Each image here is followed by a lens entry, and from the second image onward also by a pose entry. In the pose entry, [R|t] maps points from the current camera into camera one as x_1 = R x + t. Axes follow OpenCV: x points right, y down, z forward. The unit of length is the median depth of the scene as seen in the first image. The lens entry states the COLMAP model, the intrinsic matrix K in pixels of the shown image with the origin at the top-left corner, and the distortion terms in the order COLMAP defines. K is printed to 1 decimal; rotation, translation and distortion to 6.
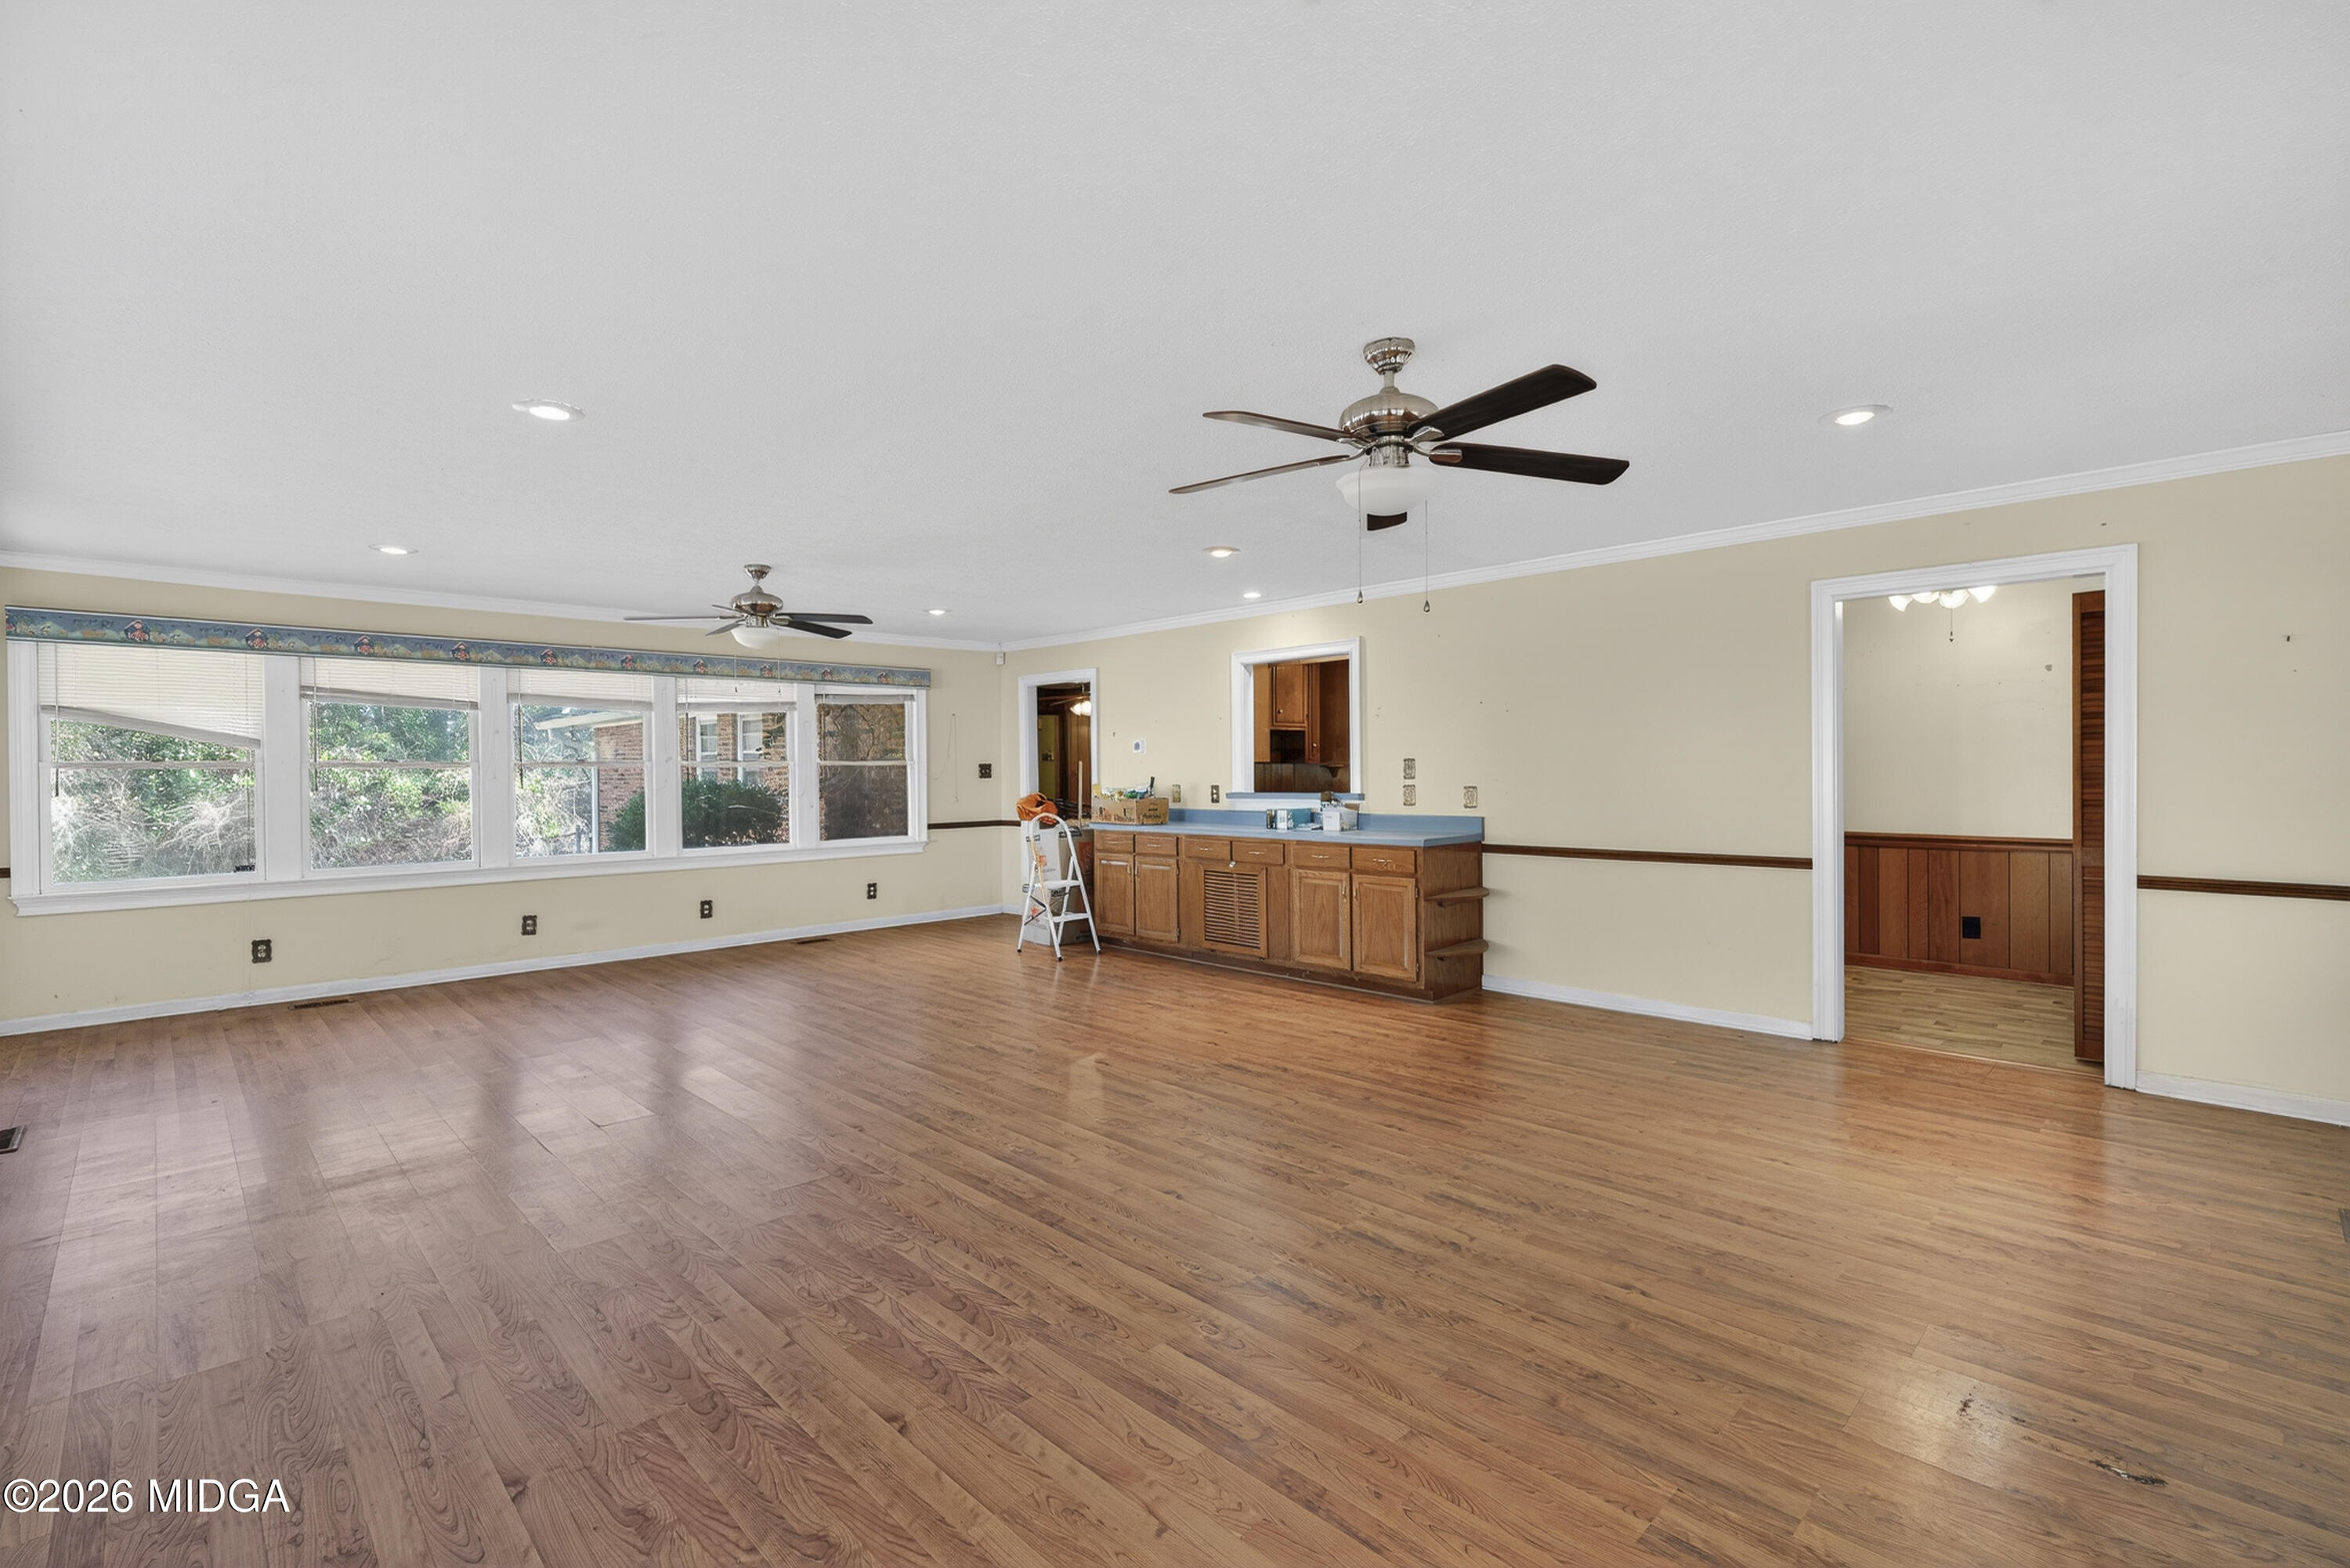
lens RADIAL K [[1037.1, 0, 1167.9], [0, 1037.1, 788.8], [0, 0, 1]] dist [0.002164, -0.003544]
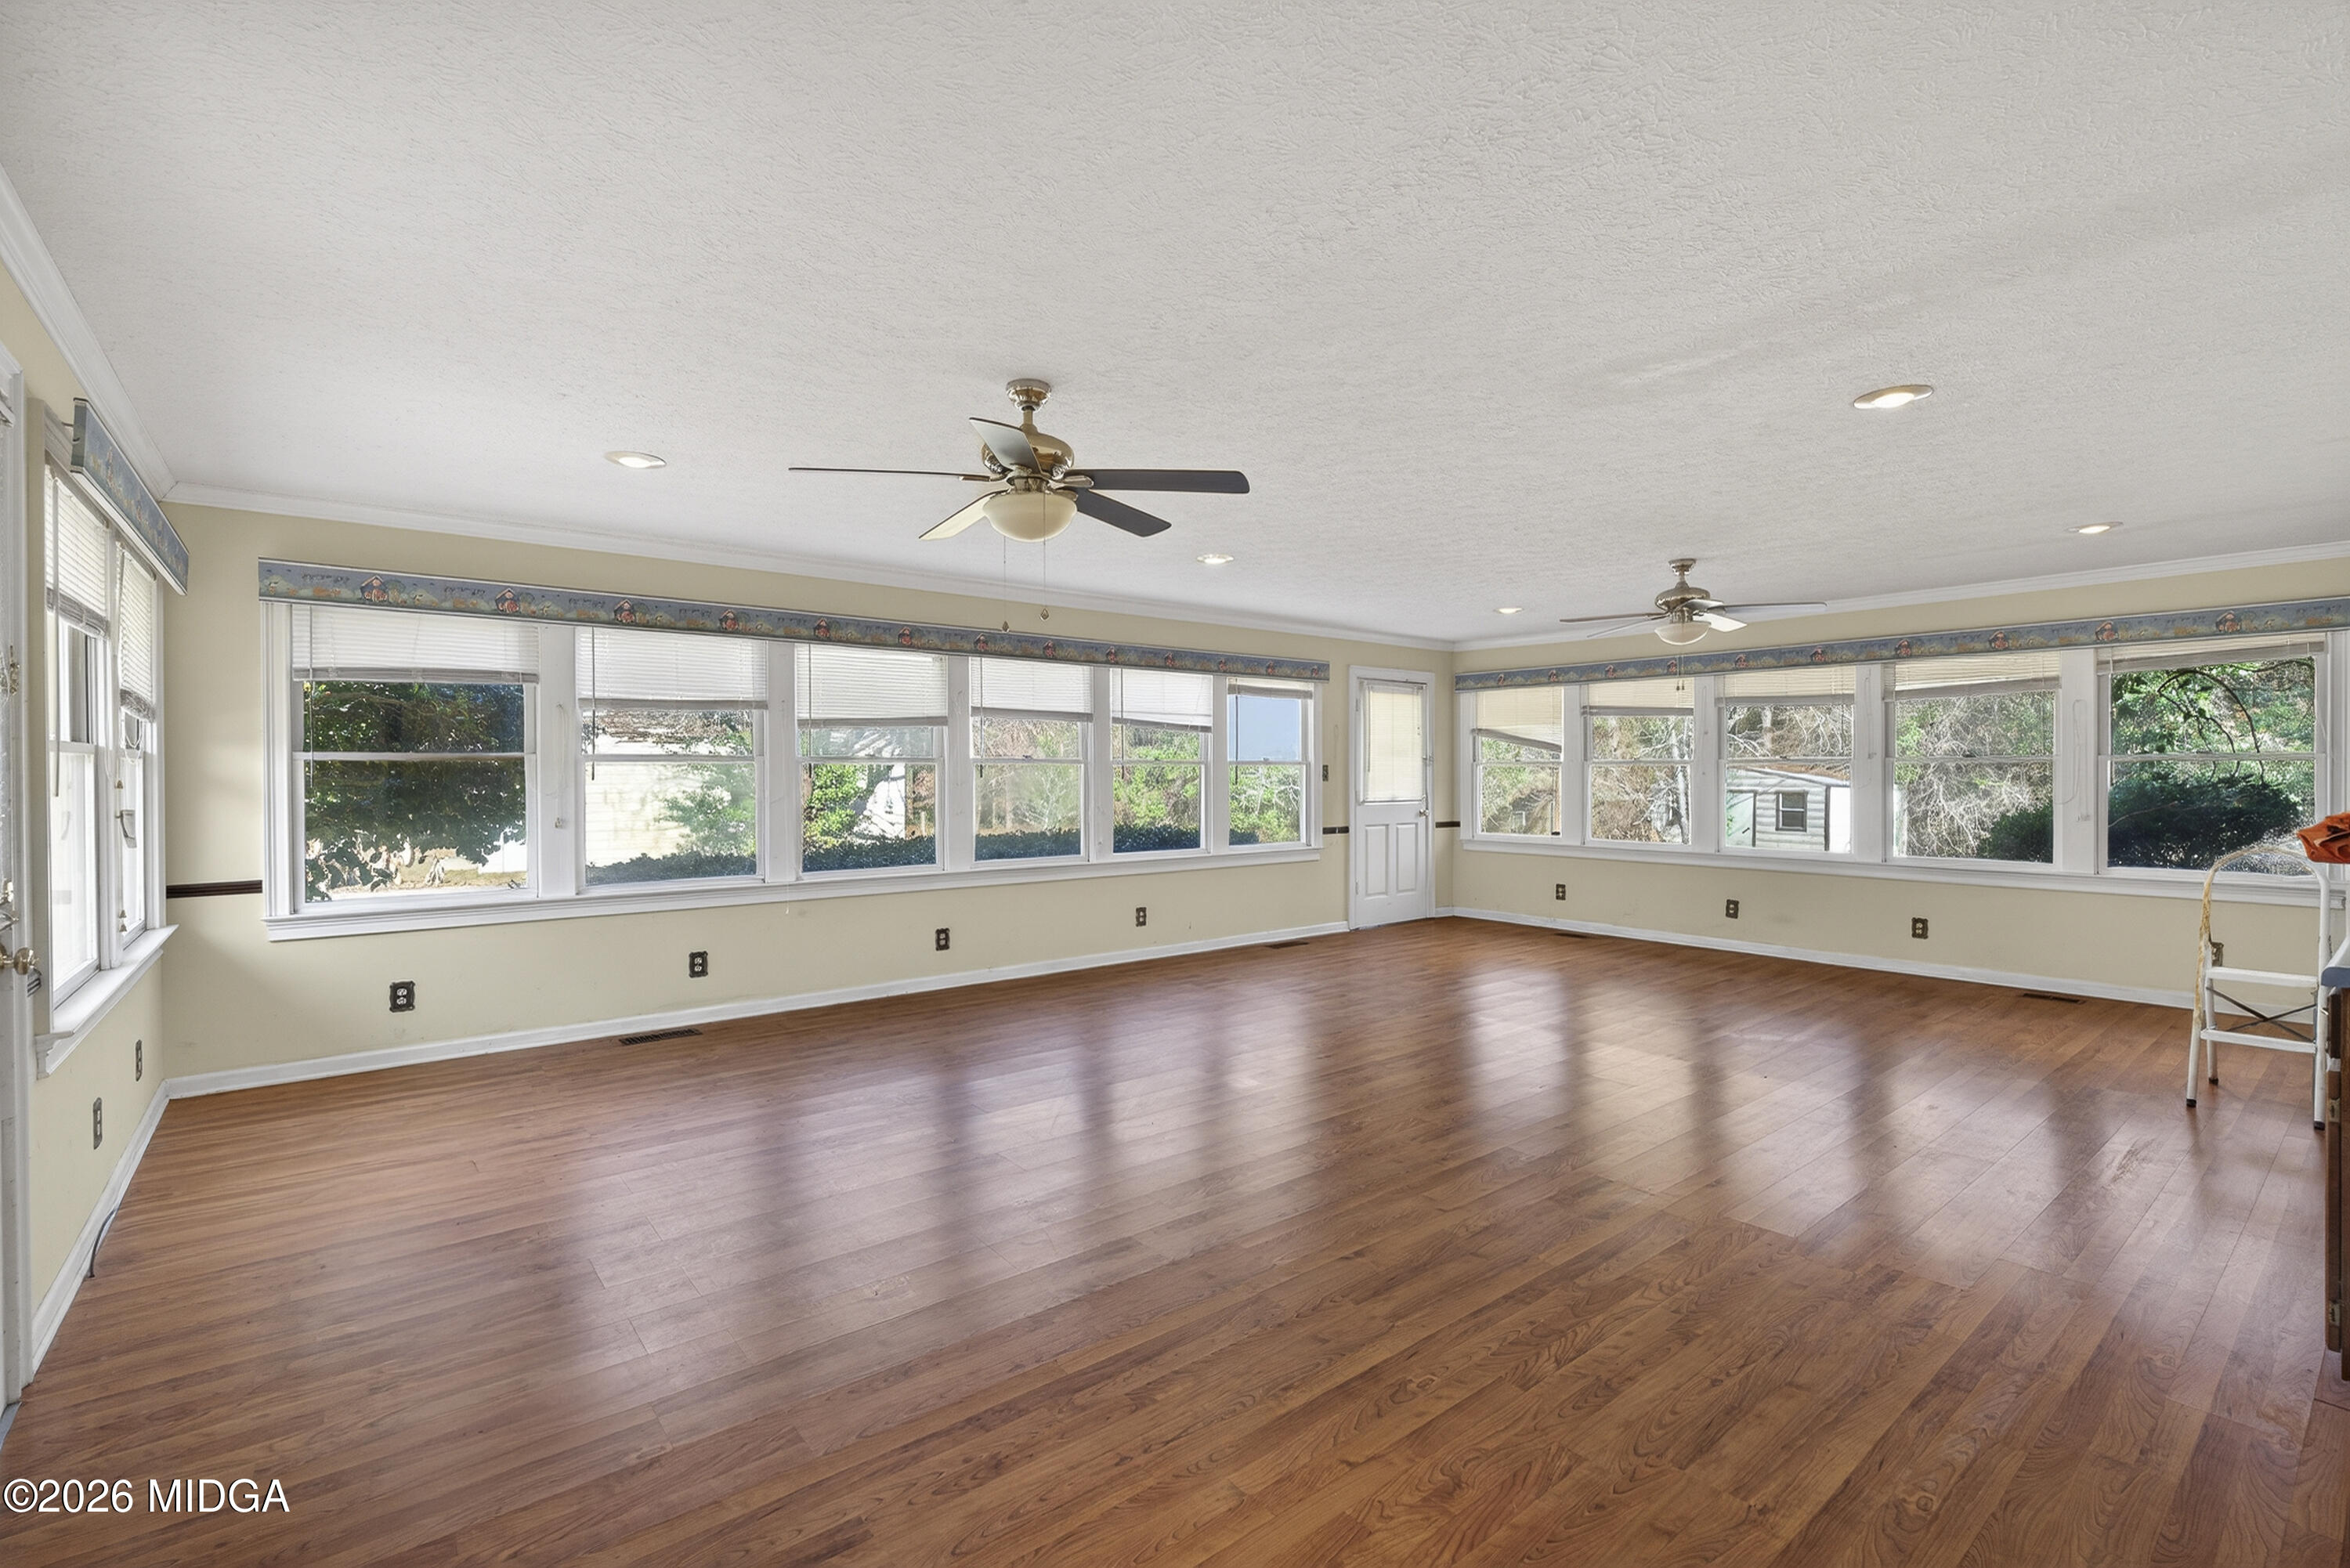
lens RADIAL K [[1037.1, 0, 1165.6], [0, 1037.1, 775.2], [0, 0, 1]] dist [0.002164, -0.003544]
pose [[-0.091641, 0.011727, -0.995723, 0.580659], [-0.017300, 0.999761, 0.013367, -0.014582], [0.995642, 0.018451, -0.091416, 0.558832]]
